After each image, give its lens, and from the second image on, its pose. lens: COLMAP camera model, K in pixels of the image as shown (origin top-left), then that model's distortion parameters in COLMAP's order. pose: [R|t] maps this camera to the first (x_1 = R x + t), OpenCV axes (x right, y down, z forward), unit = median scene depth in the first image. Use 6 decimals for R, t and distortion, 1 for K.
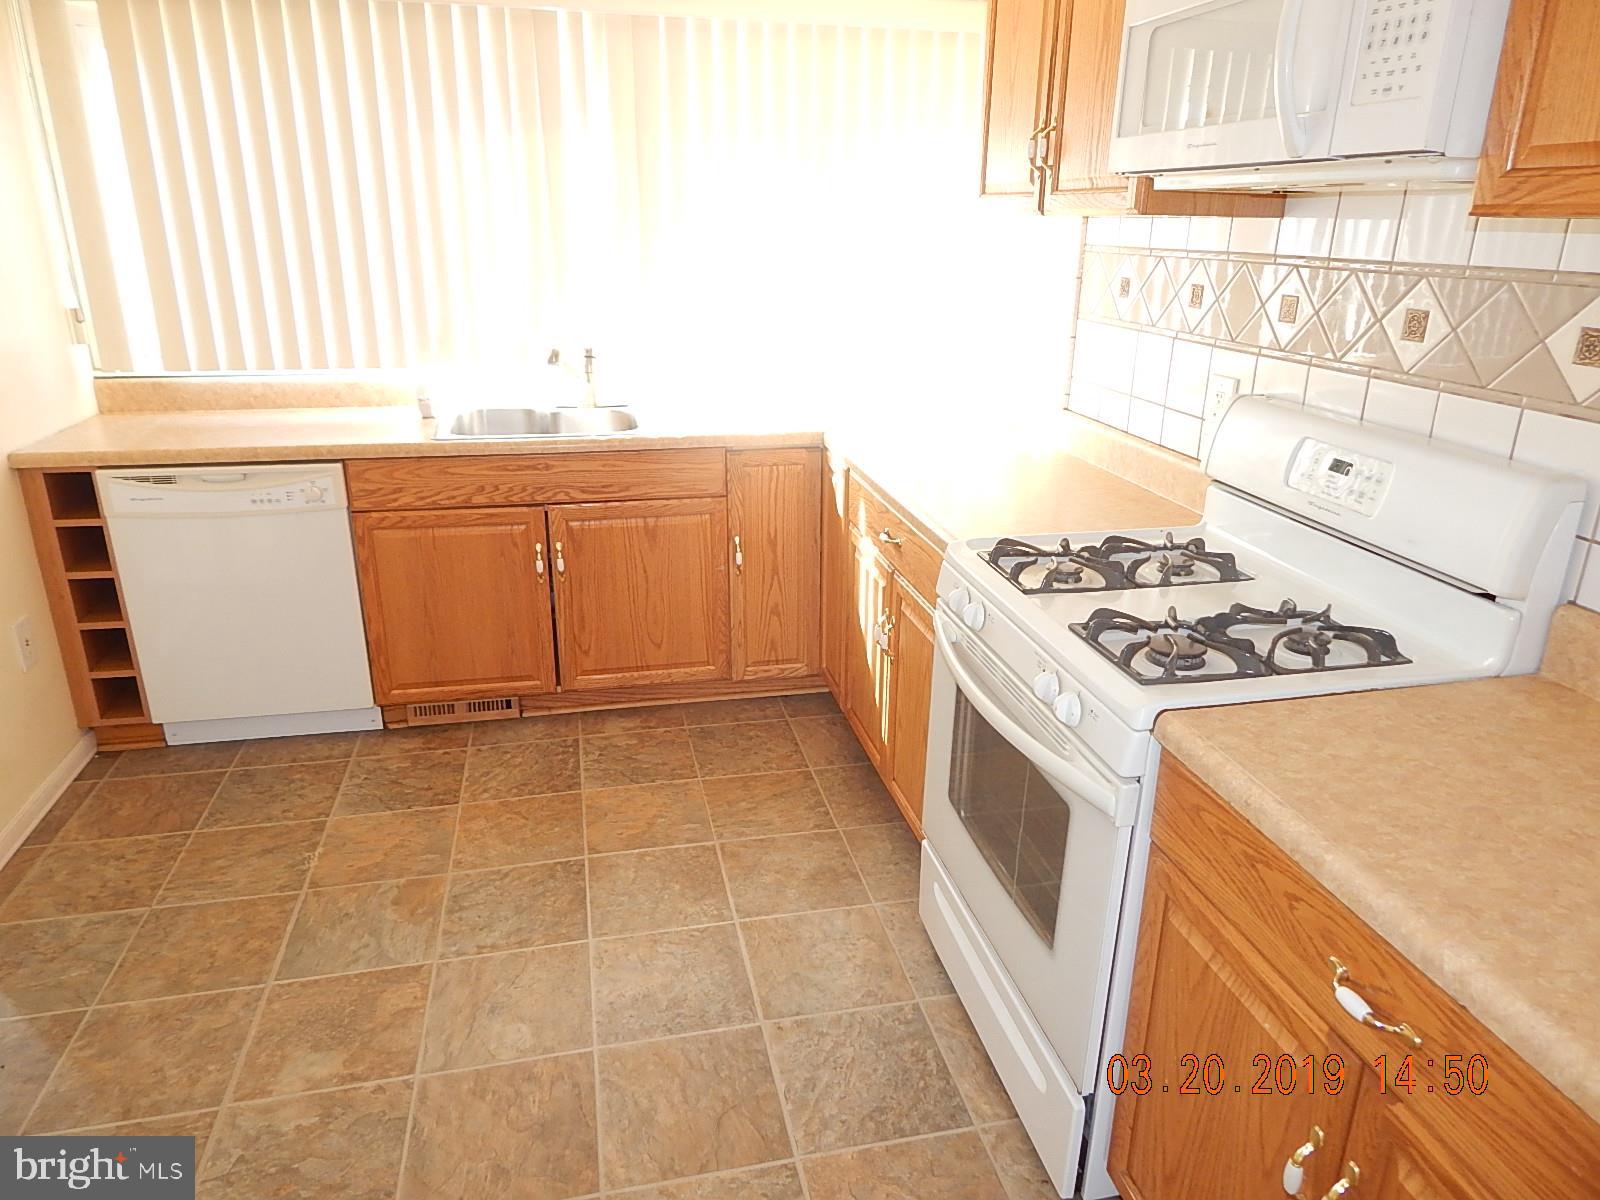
lens RADIAL K [[1052.7, 0, 794.8], [0, 1052.7, 601.2], [0, 0, 1]] dist [0.010320, -0.015397]
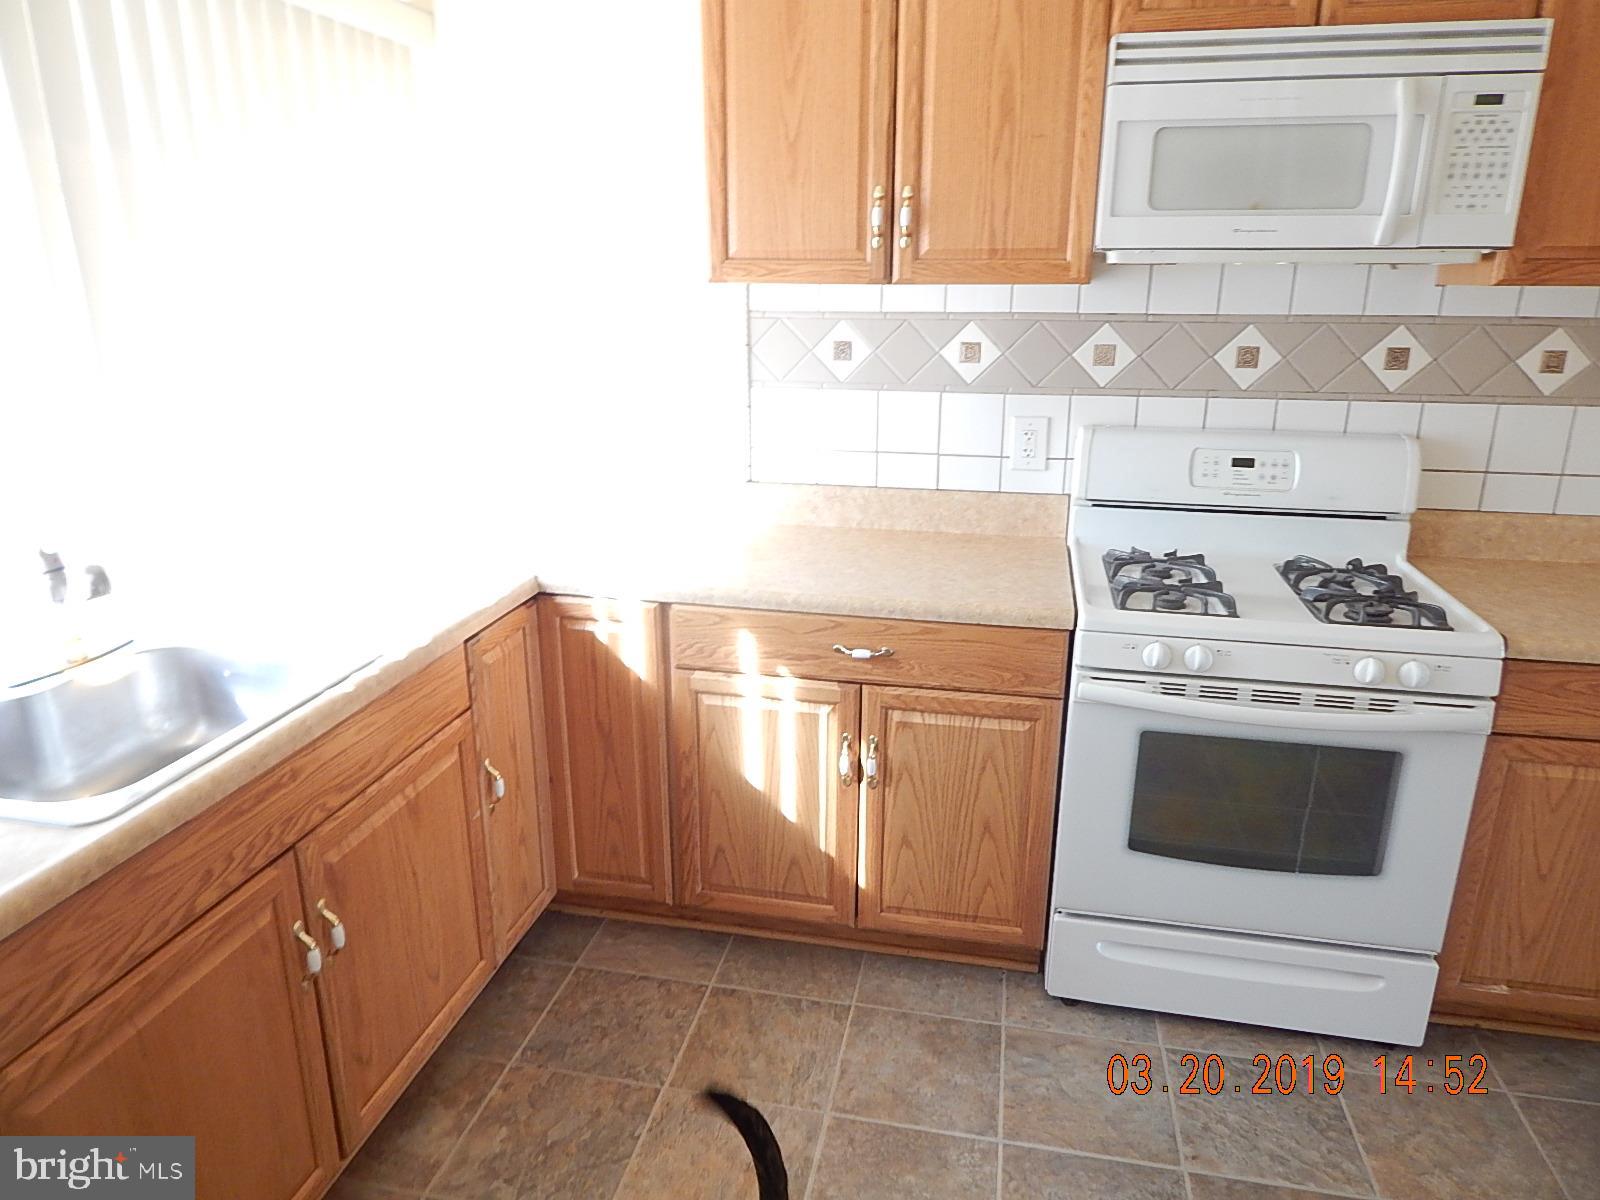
lens RADIAL K [[1052.7, 0, 798.3], [0, 1052.7, 595.8], [0, 0, 1]] dist [0.010320, -0.015397]
pose [[0.403641, -0.279415, 0.871207, -0.574888], [0.317137, 0.935918, 0.153235, -0.215280], [-0.858194, 0.214440, 0.466388, 0.536463]]
